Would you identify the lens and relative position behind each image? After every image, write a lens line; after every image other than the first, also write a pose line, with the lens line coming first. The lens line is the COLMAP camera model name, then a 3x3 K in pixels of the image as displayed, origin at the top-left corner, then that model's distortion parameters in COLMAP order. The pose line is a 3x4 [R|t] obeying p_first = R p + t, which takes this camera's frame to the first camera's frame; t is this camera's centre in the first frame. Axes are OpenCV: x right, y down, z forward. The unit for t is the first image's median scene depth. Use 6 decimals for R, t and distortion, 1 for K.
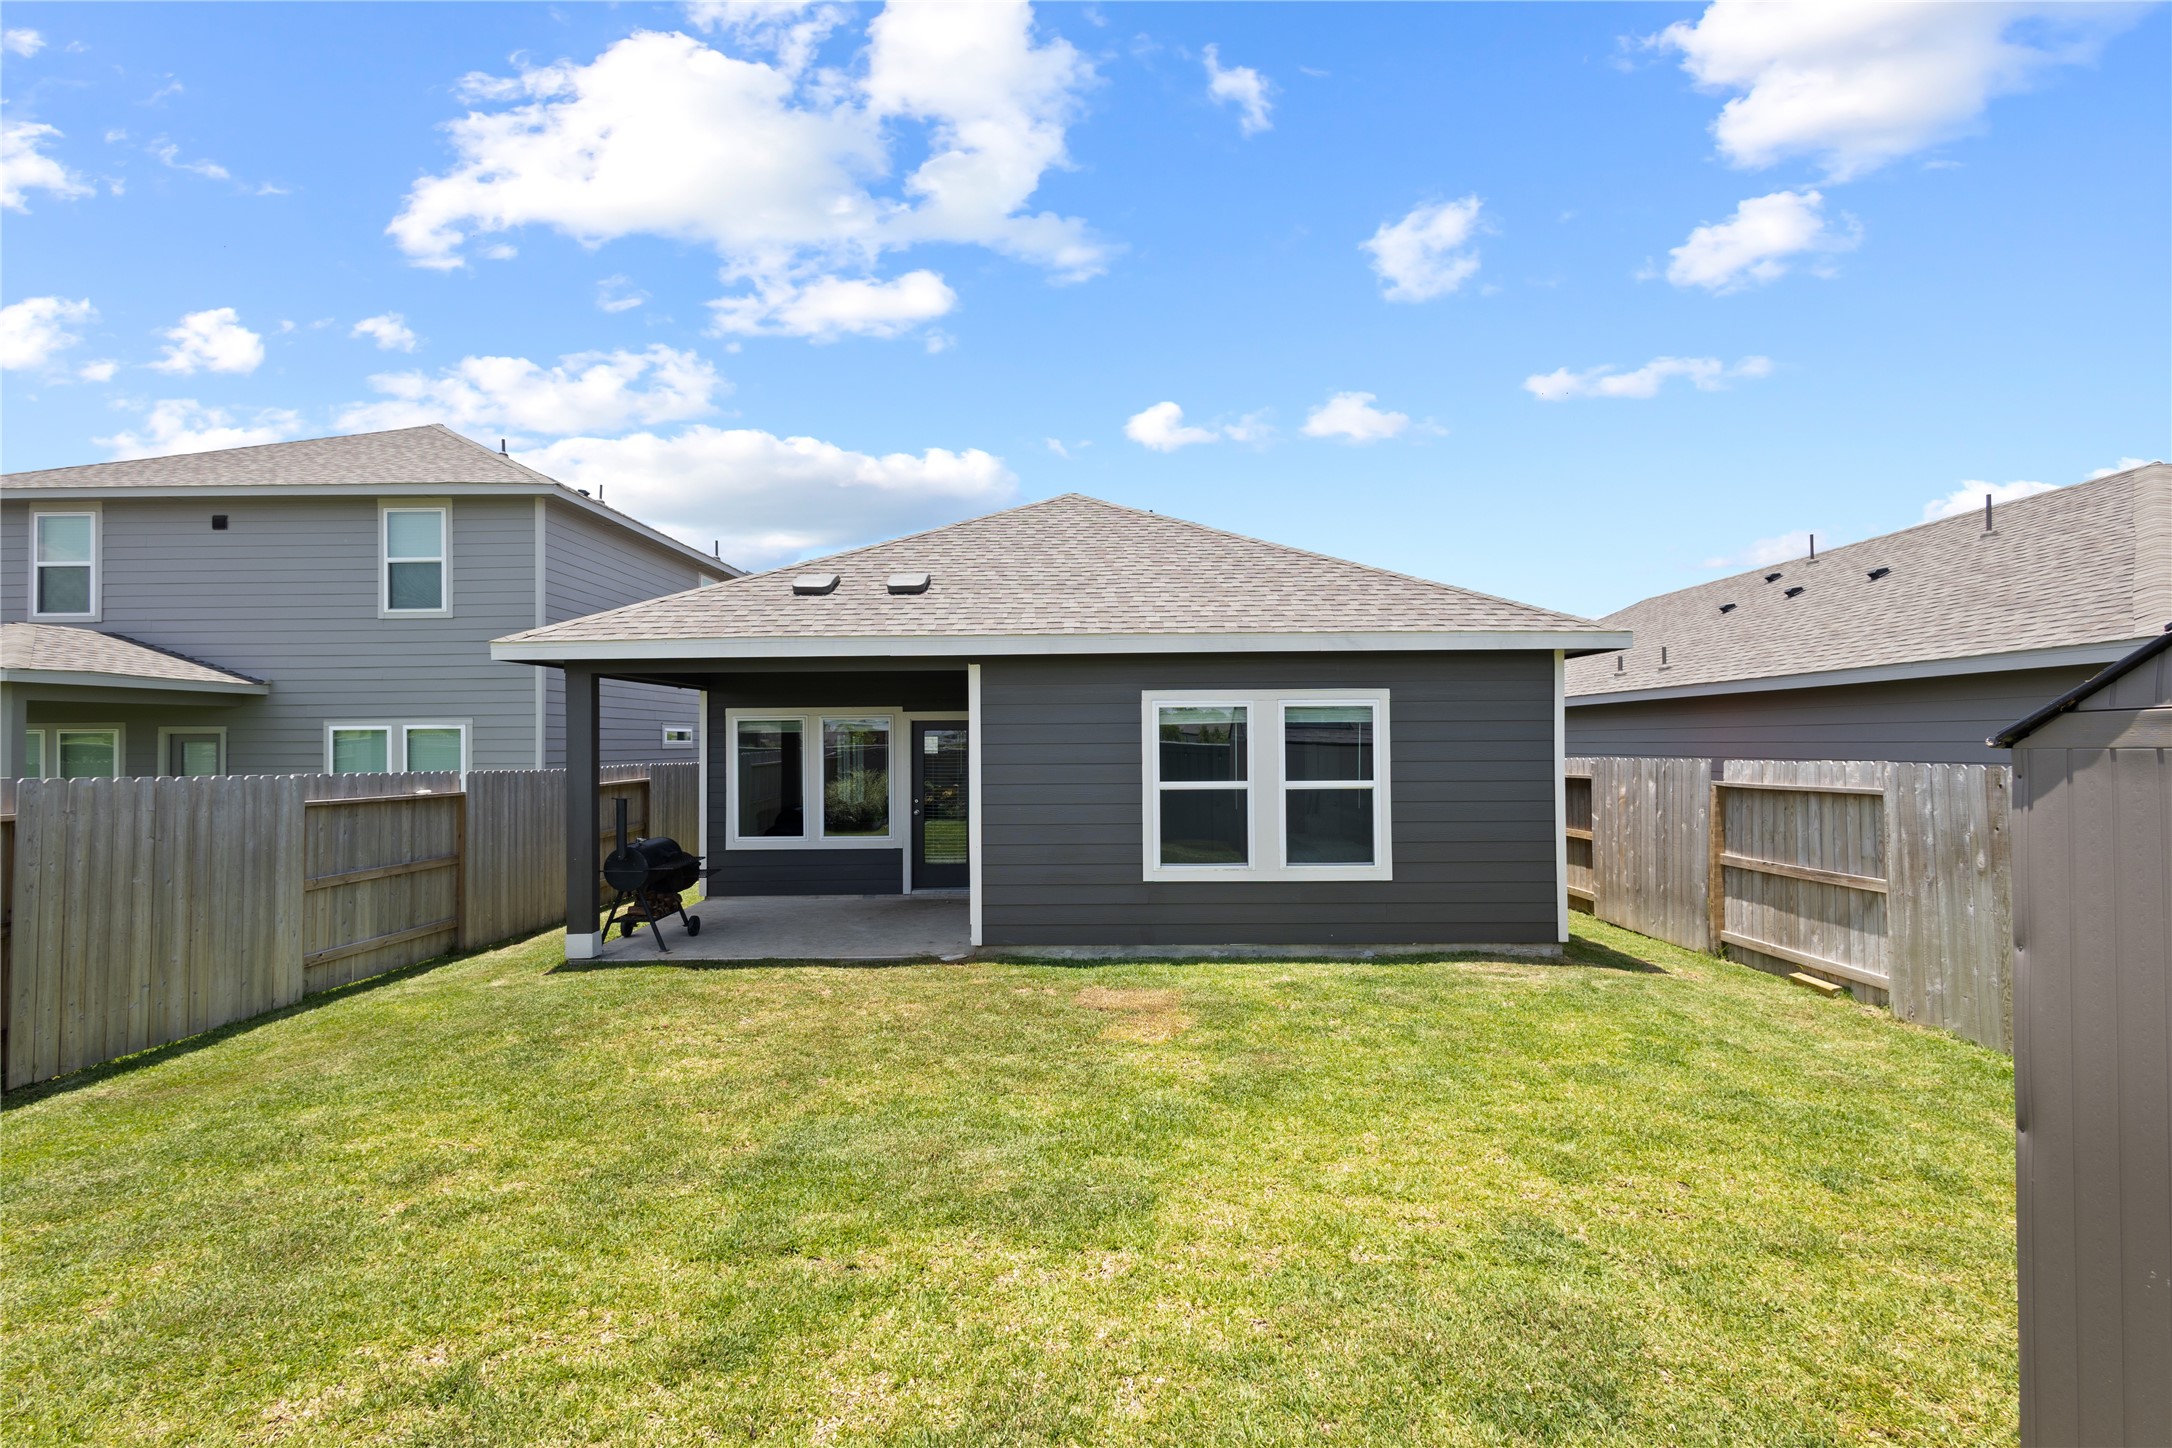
lens RADIAL K [[996.3, 0, 1080.6], [0, 996.3, 721.4], [0, 0, 1]] dist [0.009168, -0.002995]
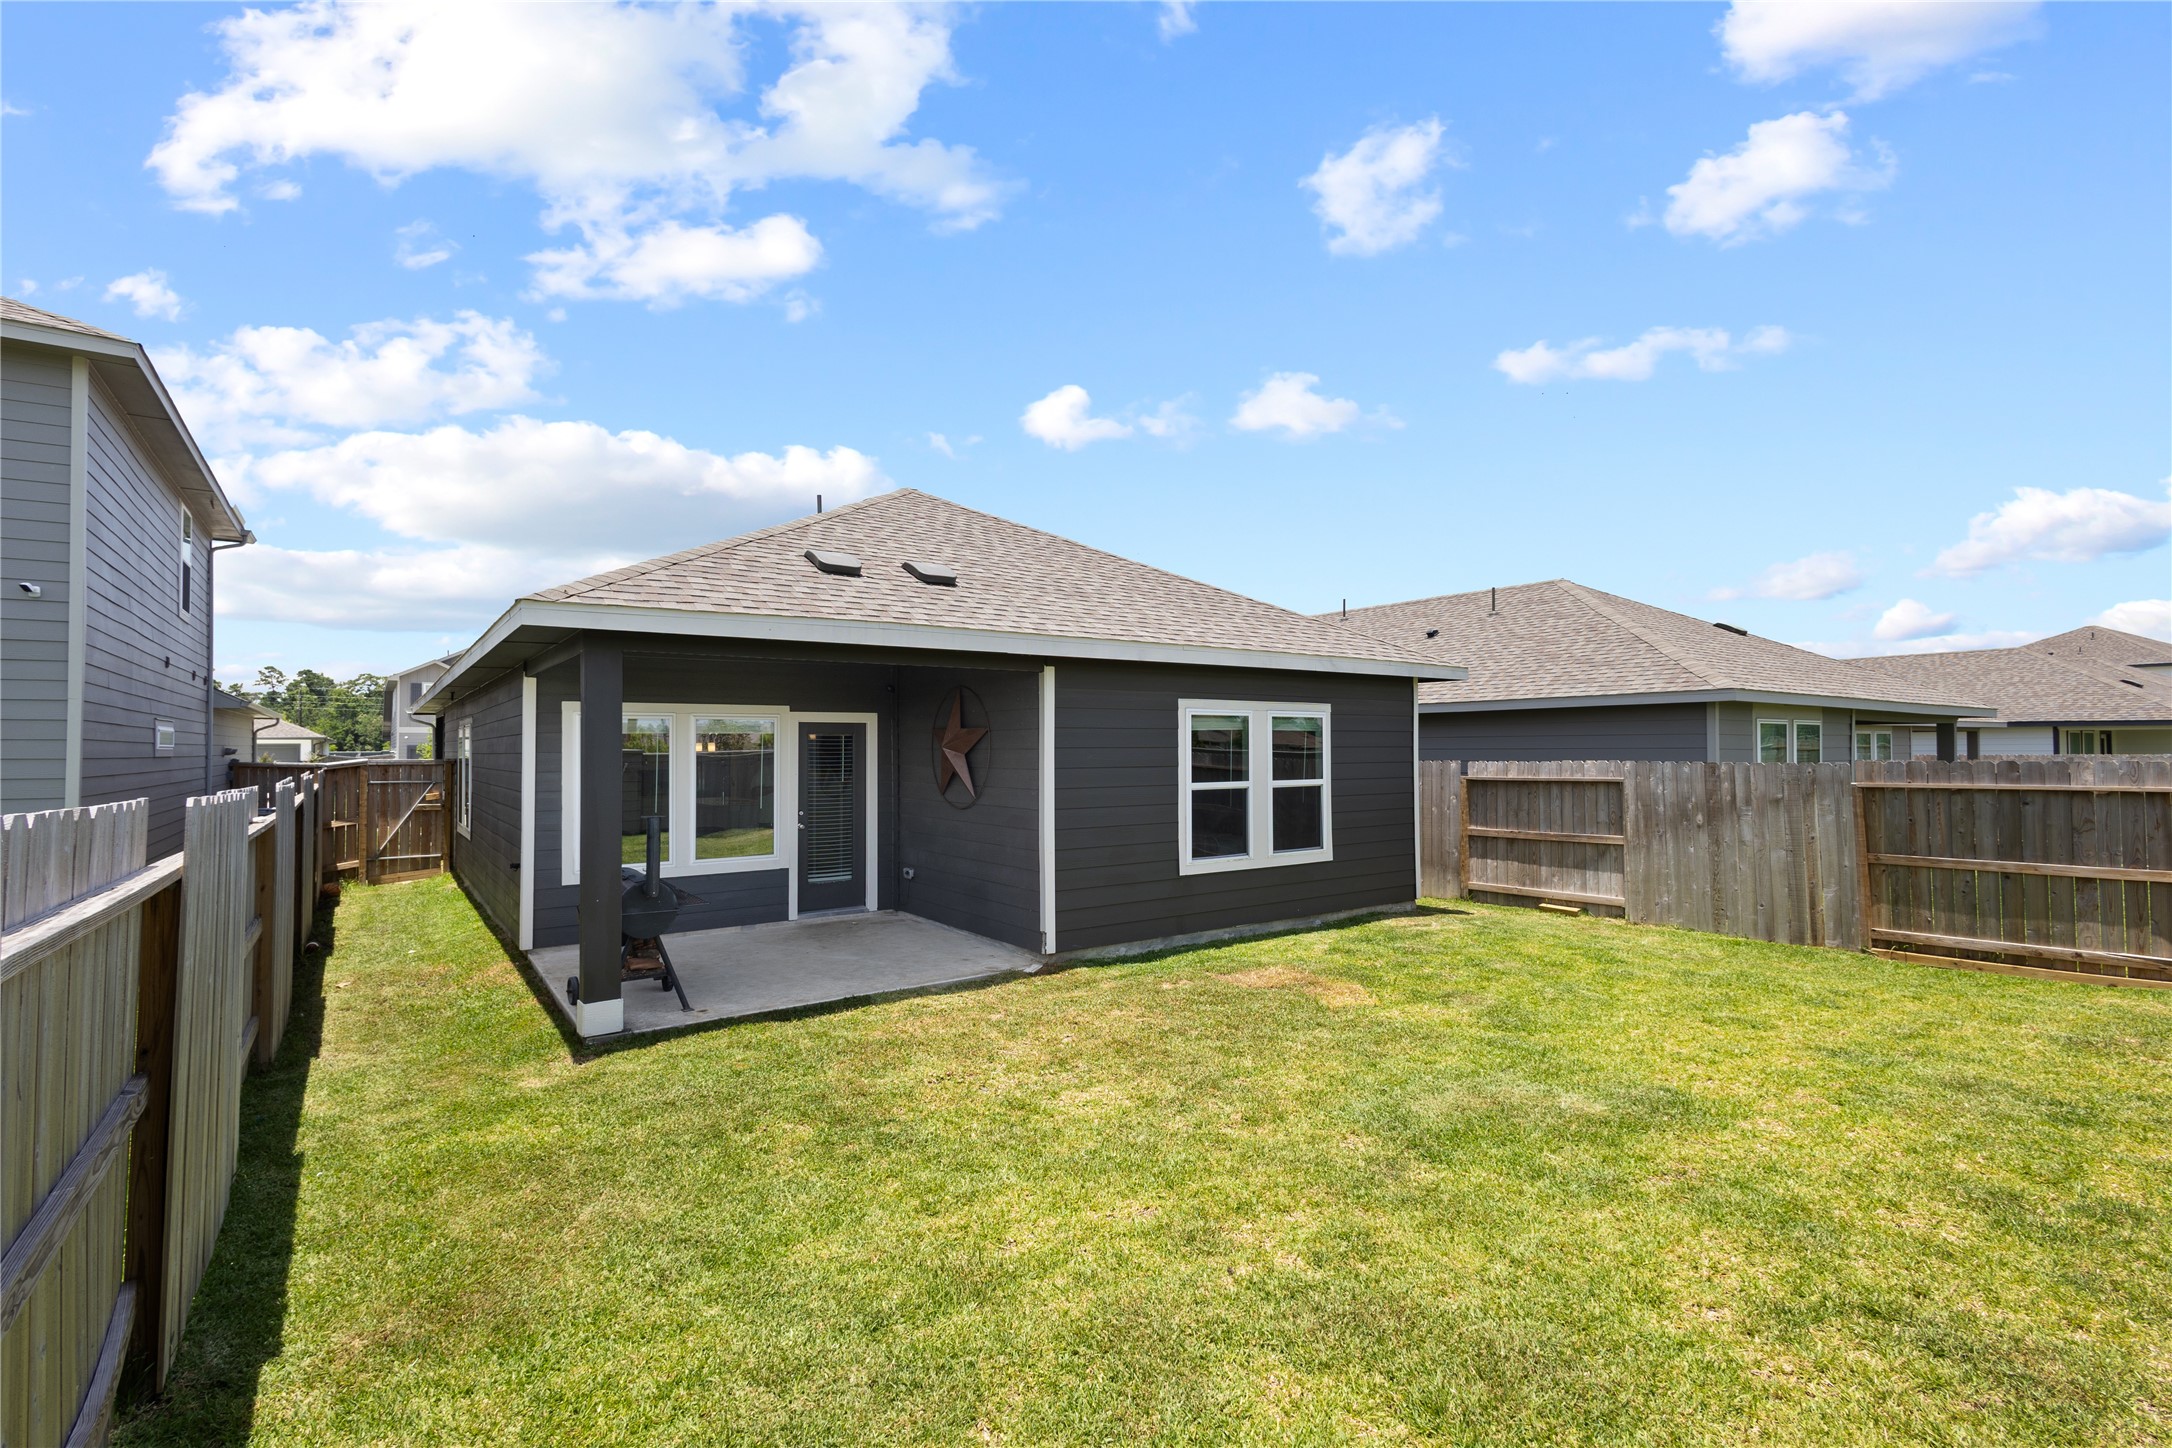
lens RADIAL K [[996.3, 0, 1080.6], [0, 996.3, 721.4], [0, 0, 1]] dist [0.009168, -0.002995]
pose [[0.807905, 0.019577, 0.588988, -0.662362], [-0.013273, 0.999799, -0.015026, 0.011400], [-0.589164, 0.004322, 0.808002, 0.192445]]
